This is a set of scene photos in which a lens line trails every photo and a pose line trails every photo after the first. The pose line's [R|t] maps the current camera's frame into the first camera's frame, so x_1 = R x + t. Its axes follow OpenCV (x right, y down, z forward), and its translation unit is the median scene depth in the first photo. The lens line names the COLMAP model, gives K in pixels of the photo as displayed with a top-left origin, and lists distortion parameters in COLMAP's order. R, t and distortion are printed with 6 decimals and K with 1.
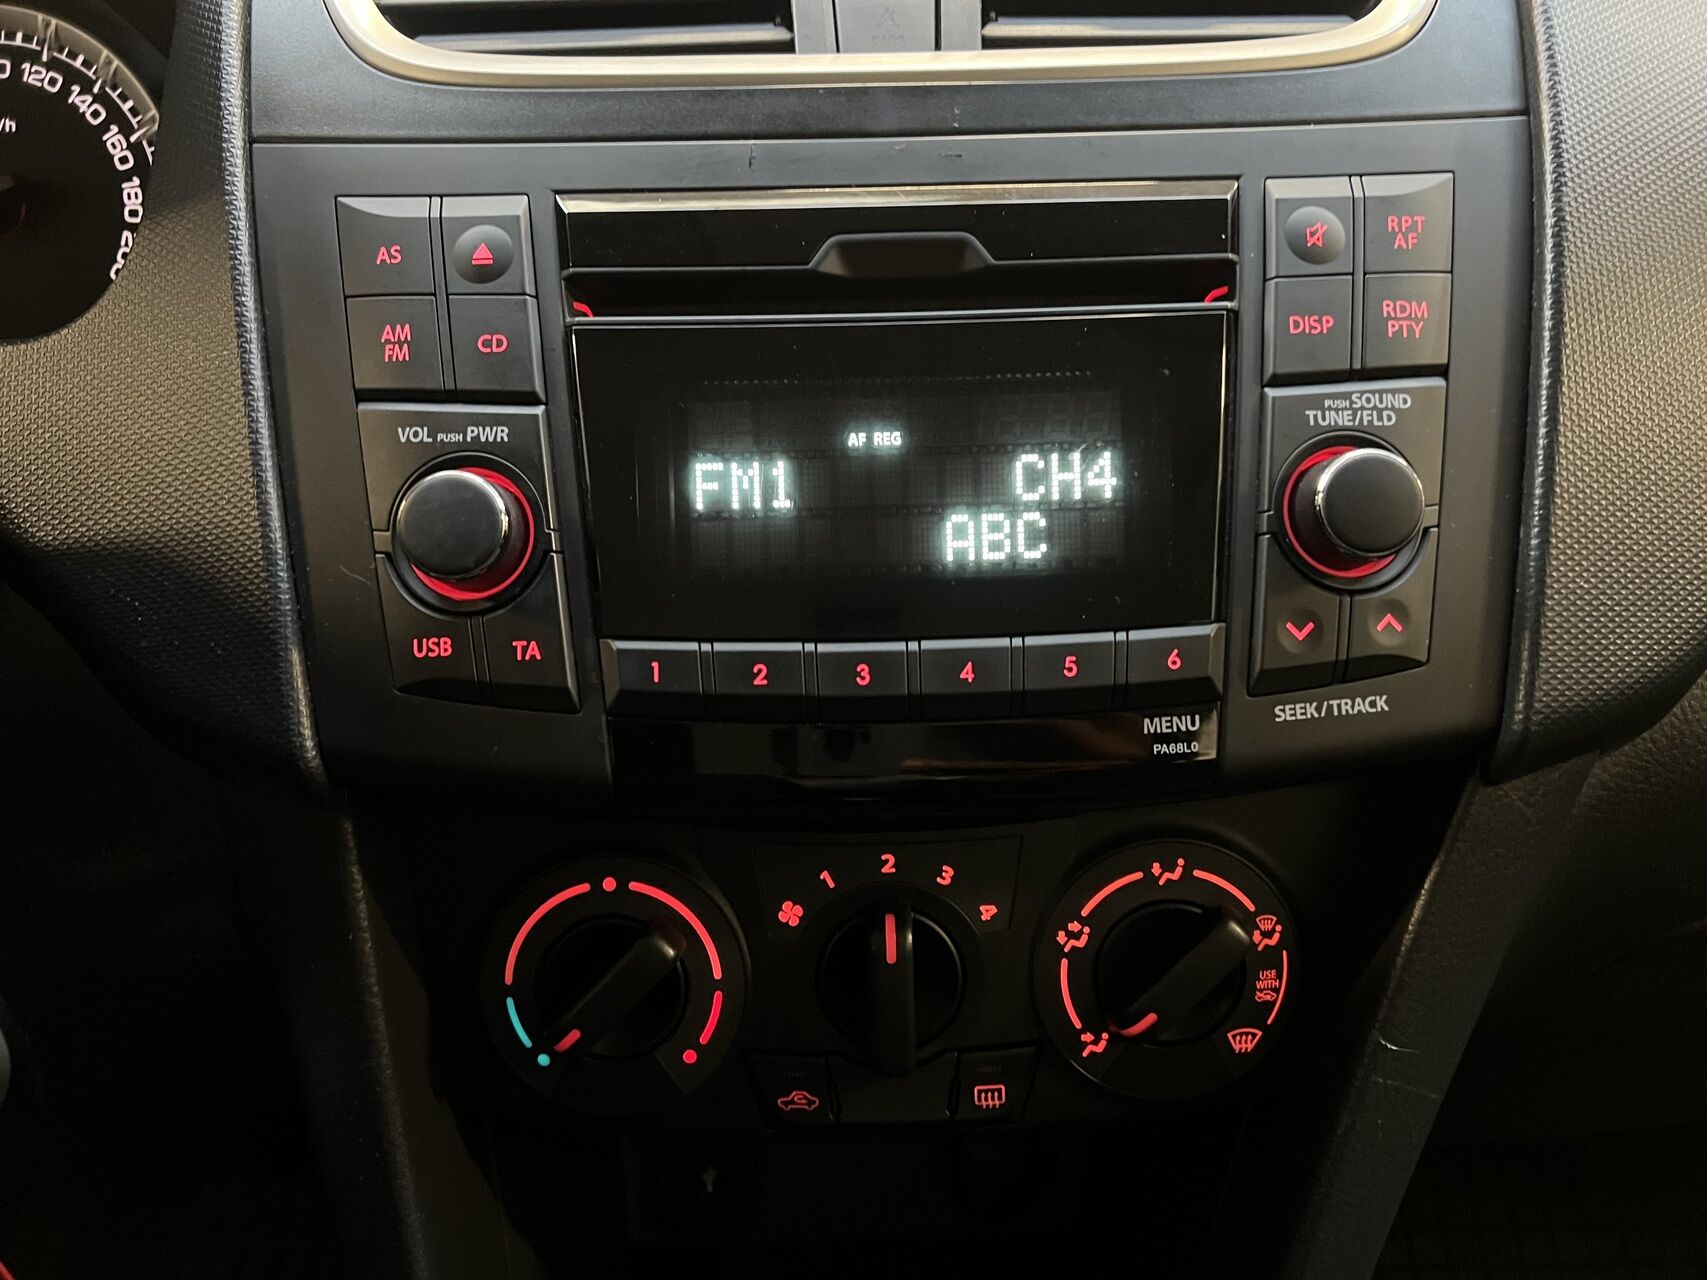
lens RADIAL K [[1290.4, 0, 844.5], [0, 1290.4, 650.8], [0, 0, 1]] dist [0.065290, -0.058660]
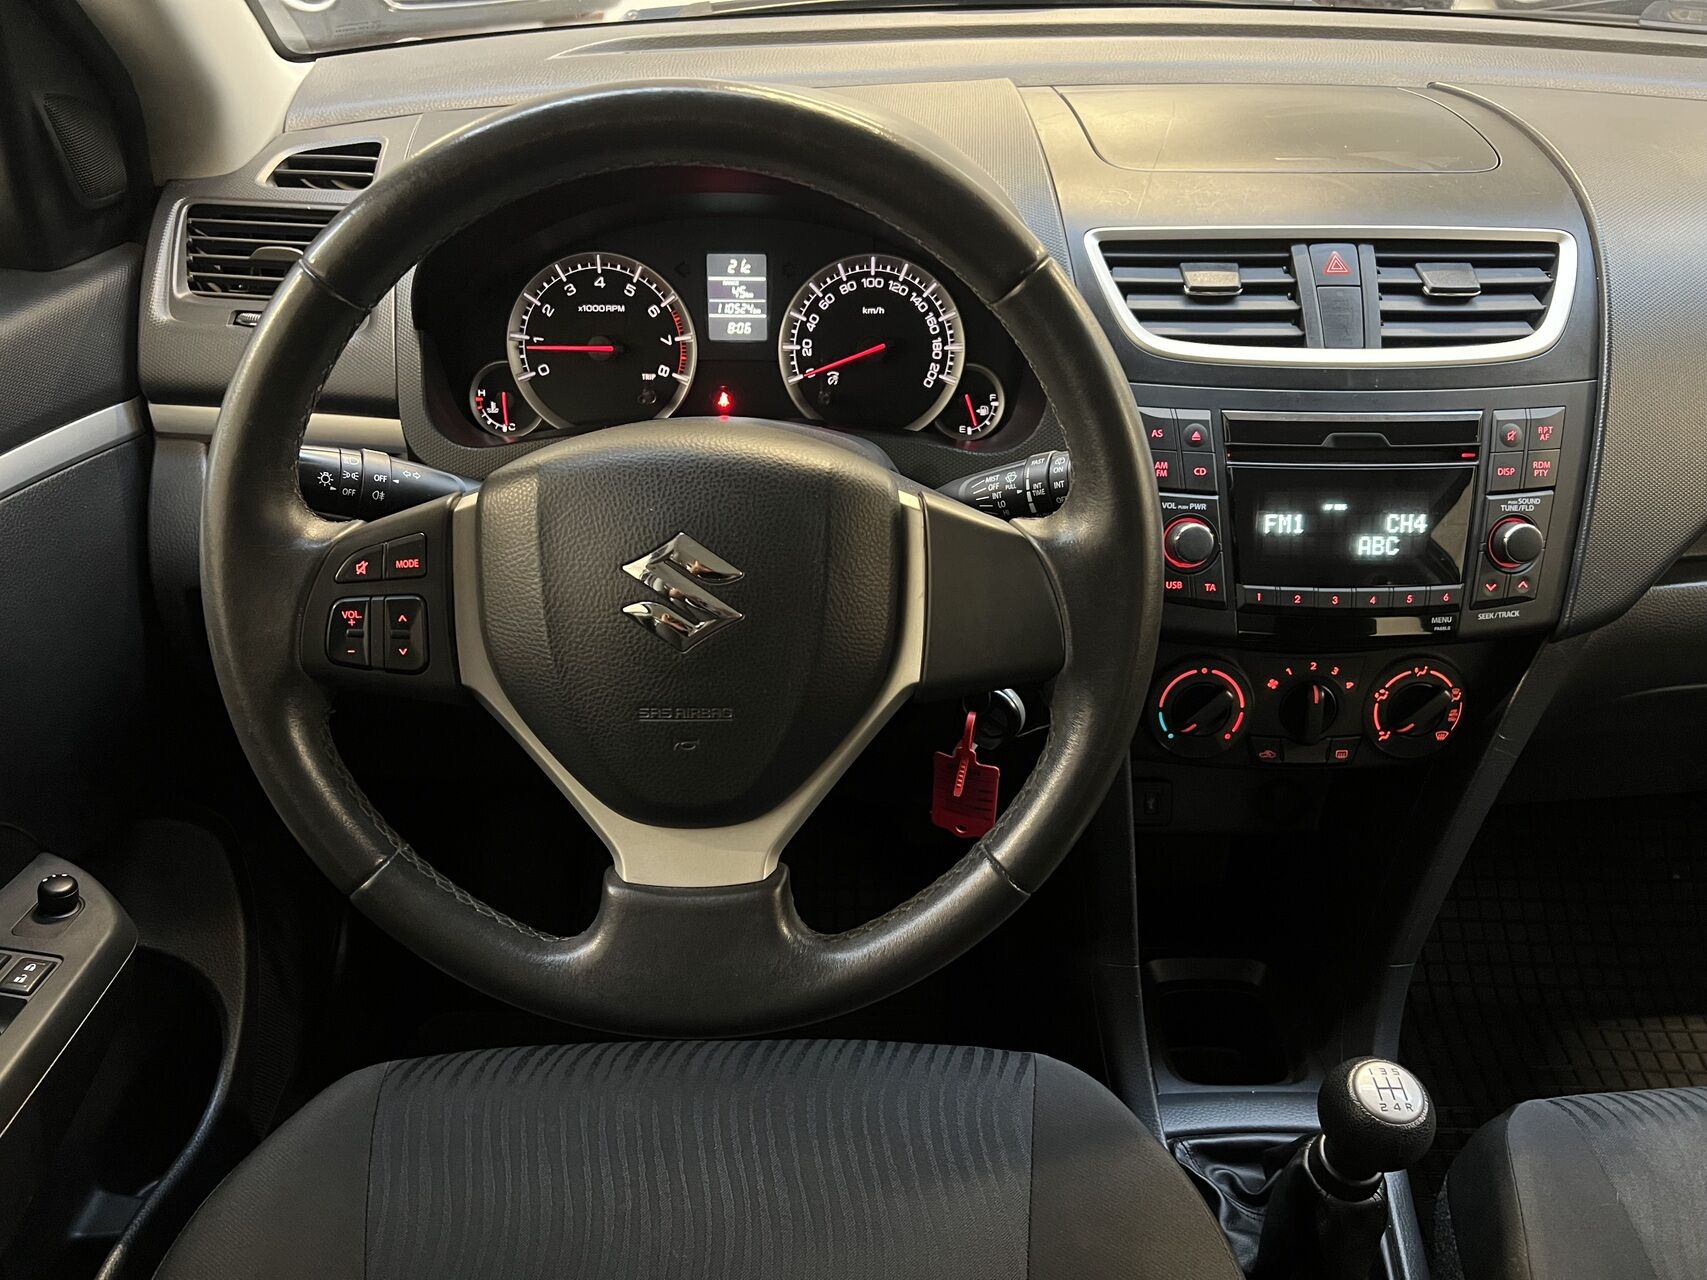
lens RADIAL K [[1290.4, 0, 847.4], [0, 1290.4, 645.8], [0, 0, 1]] dist [0.065290, -0.058660]
pose [[0.999284, 0.025232, 0.028193, -1.034519], [-0.029542, 0.985895, 0.164738, -0.292979], [-0.023639, -0.165453, 0.985934, -1.630500]]
